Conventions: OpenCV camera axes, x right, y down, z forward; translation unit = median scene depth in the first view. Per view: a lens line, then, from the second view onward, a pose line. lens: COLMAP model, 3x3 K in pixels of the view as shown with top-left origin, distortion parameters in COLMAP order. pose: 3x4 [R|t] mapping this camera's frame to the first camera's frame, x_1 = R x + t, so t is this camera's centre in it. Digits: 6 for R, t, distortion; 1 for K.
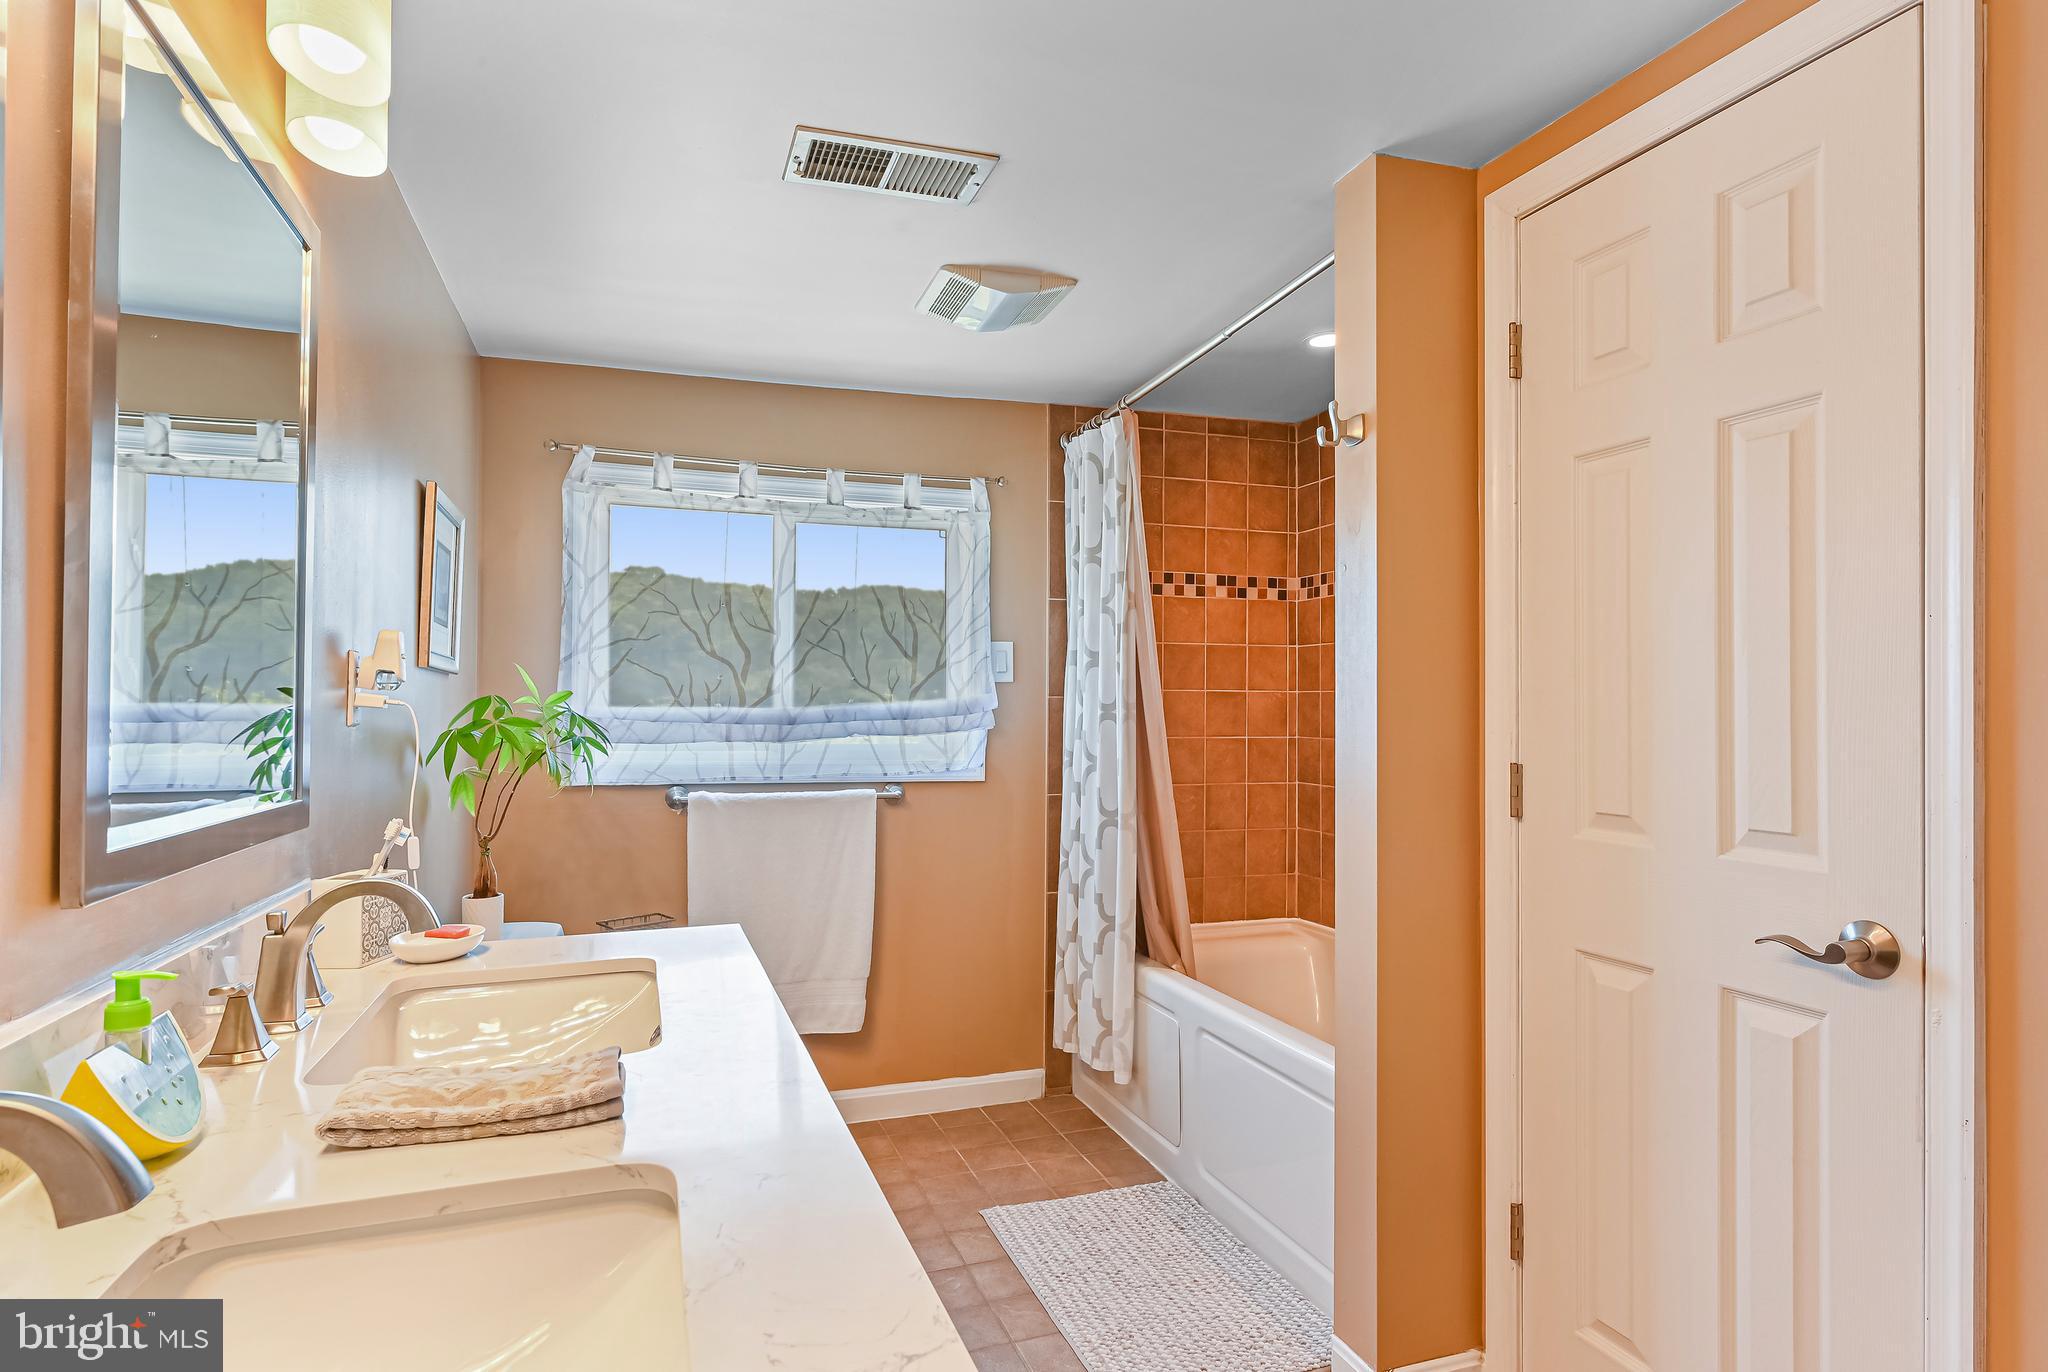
lens RADIAL K [[1098.4, 0, 1021.7], [0, 1098.4, 697.0], [0, 0, 1]] dist [0.003340, 0.000486]
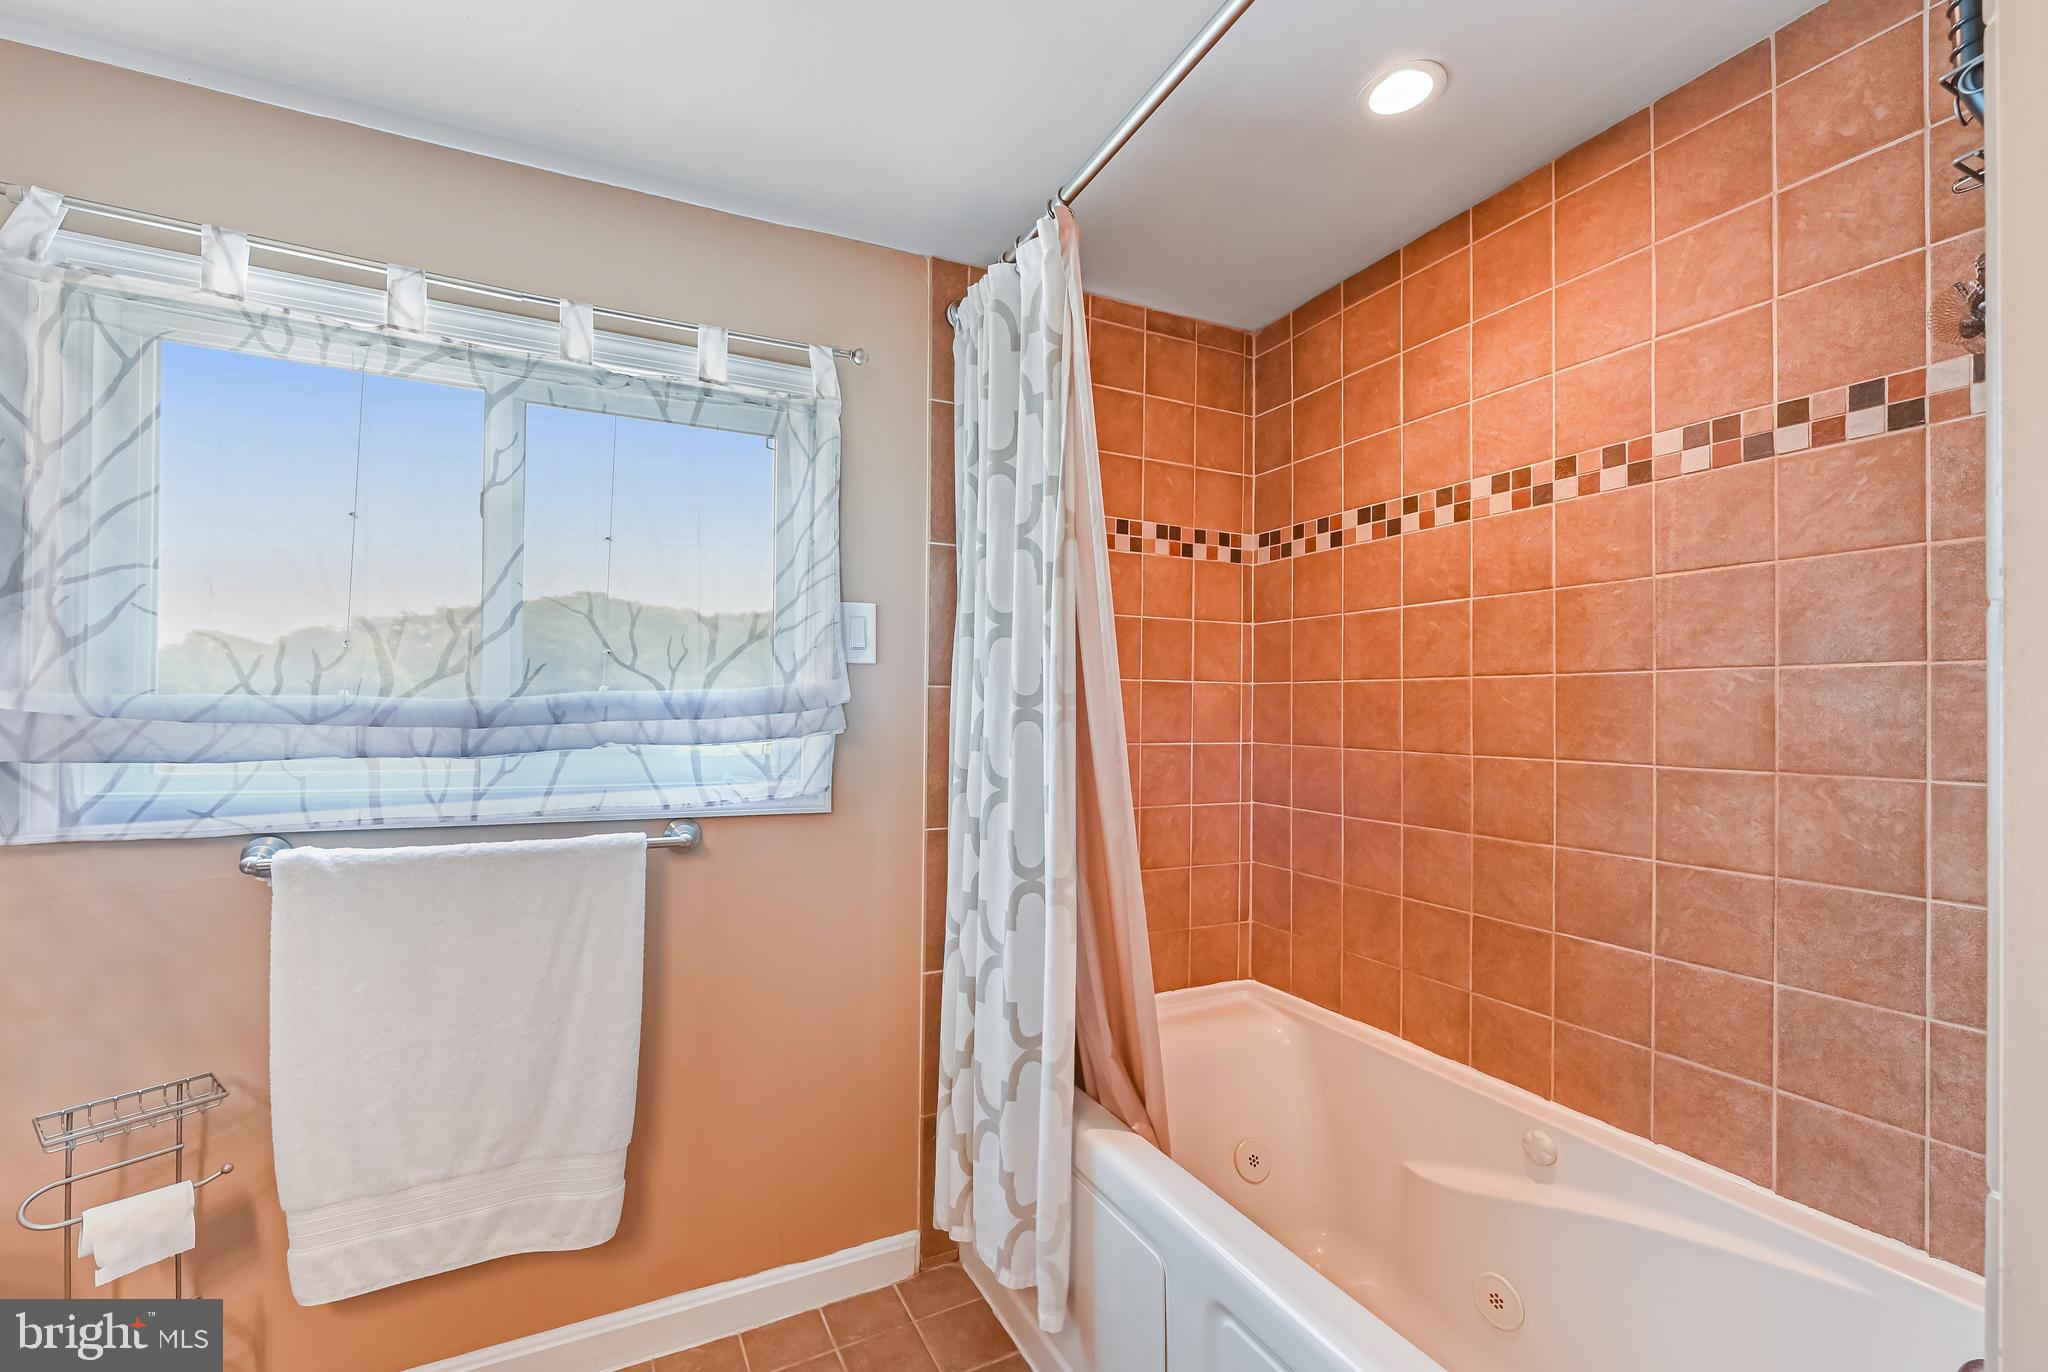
lens RADIAL K [[858.9, 0, 1015.8], [0, 858.9, 705.3], [0, 0, 1]] dist [-0.000344, -0.000092]
pose [[0.989807, 0.005458, 0.142314, 0.003110], [-0.006592, 0.999950, 0.007494, 0.008113], [-0.142266, -0.008355, 0.989793, 0.505369]]
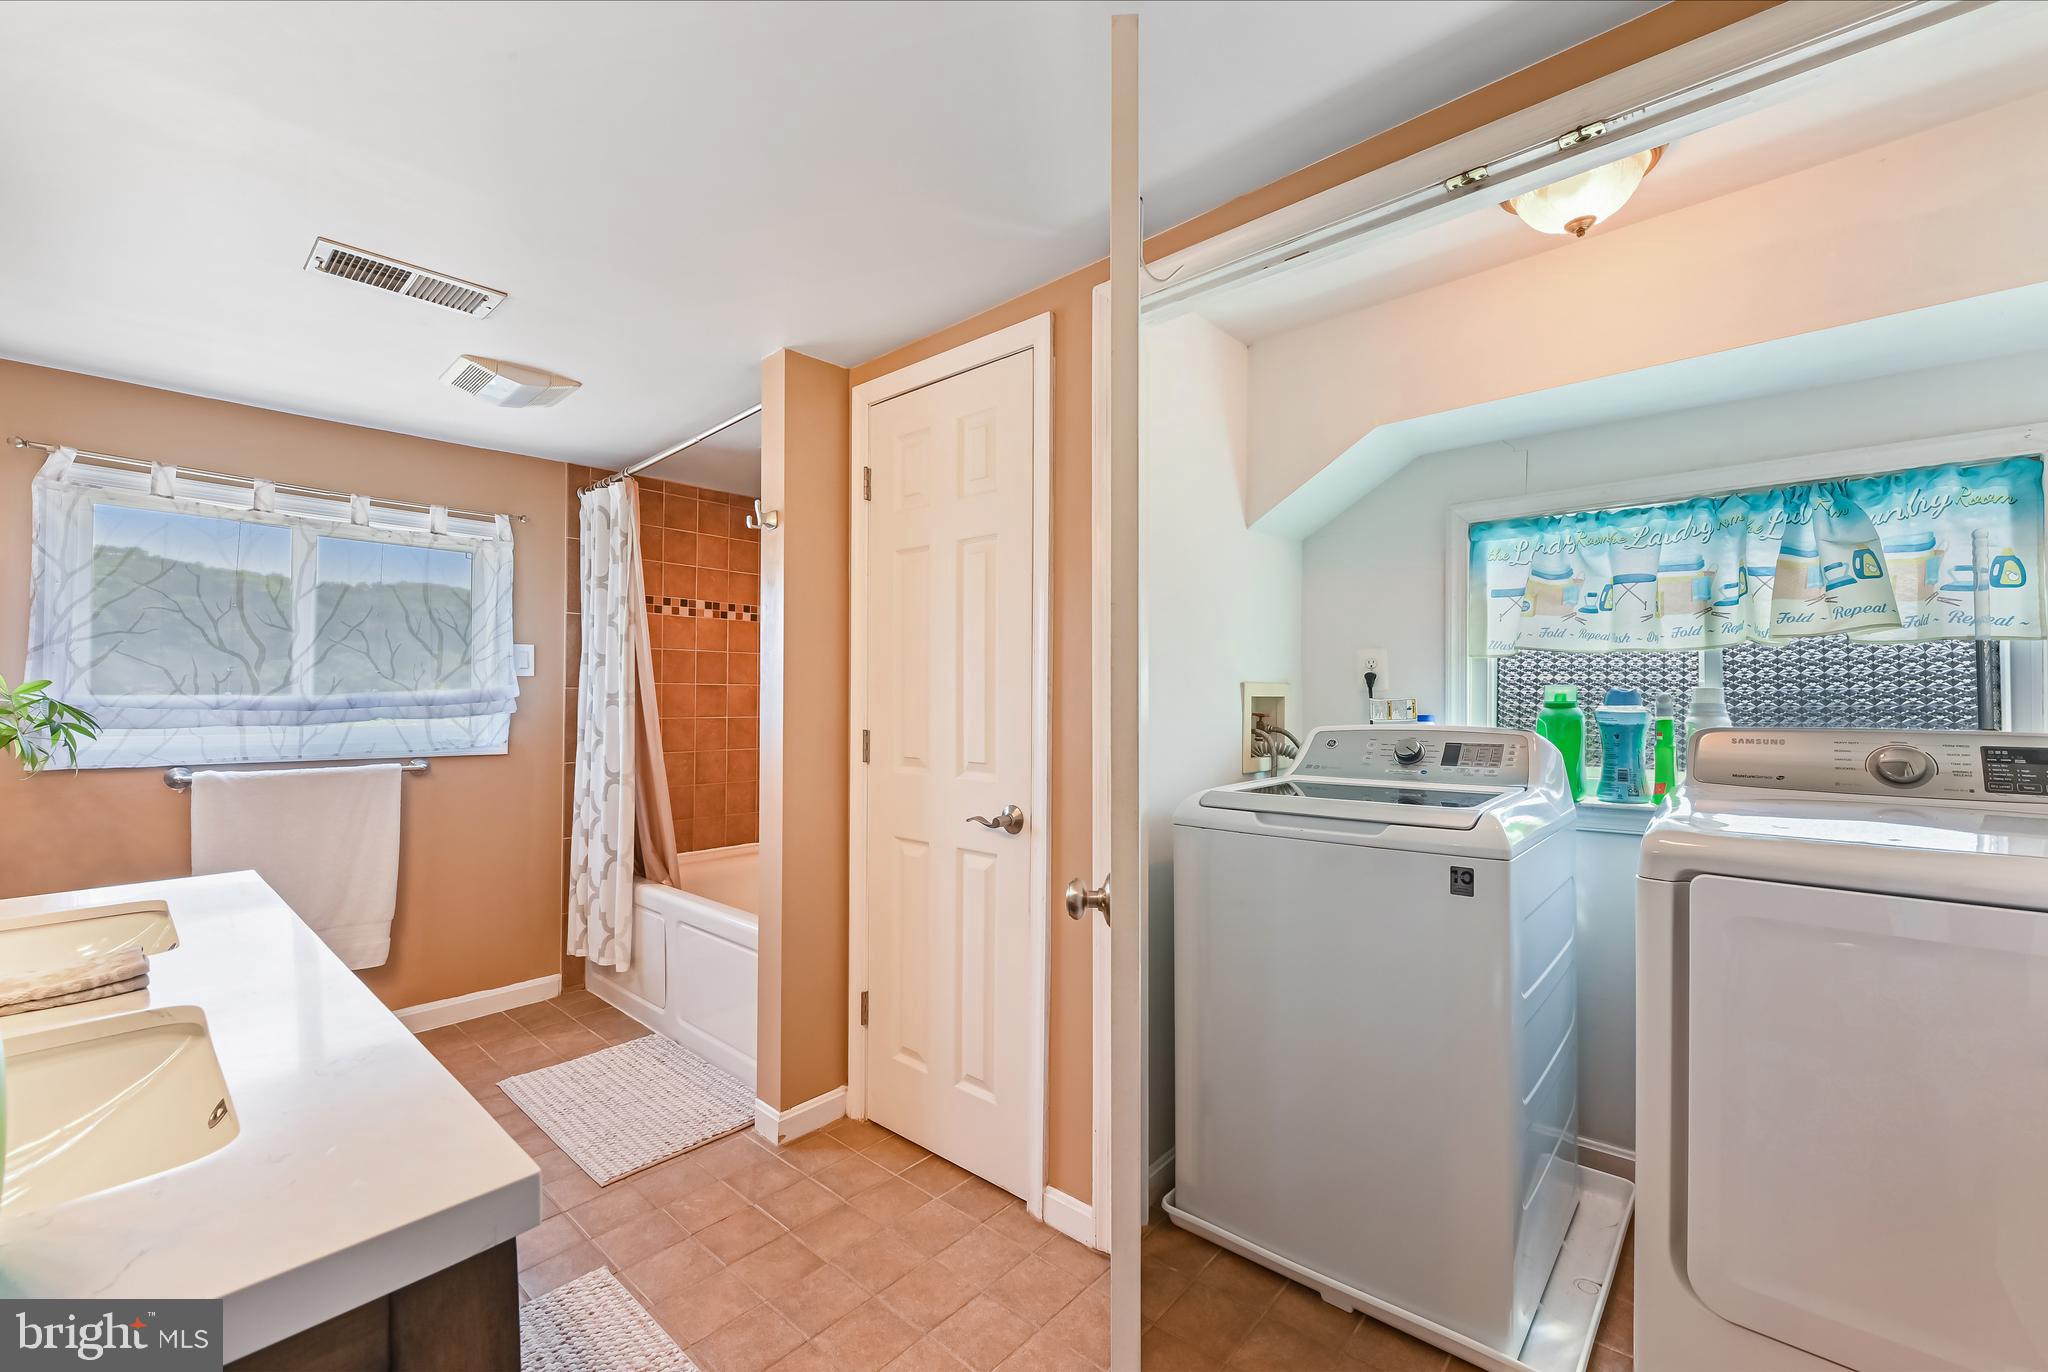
lens RADIAL K [[818.6, 0, 1023.7], [0, 818.6, 690.4], [0, 0, 1]] dist [-0.009864, -0.000228]
pose [[0.872826, 0.004419, 0.488011, 0.028768], [-0.005851, 0.999982, 0.001409, -0.001888], [-0.487996, -0.004085, 0.872836, -0.118148]]
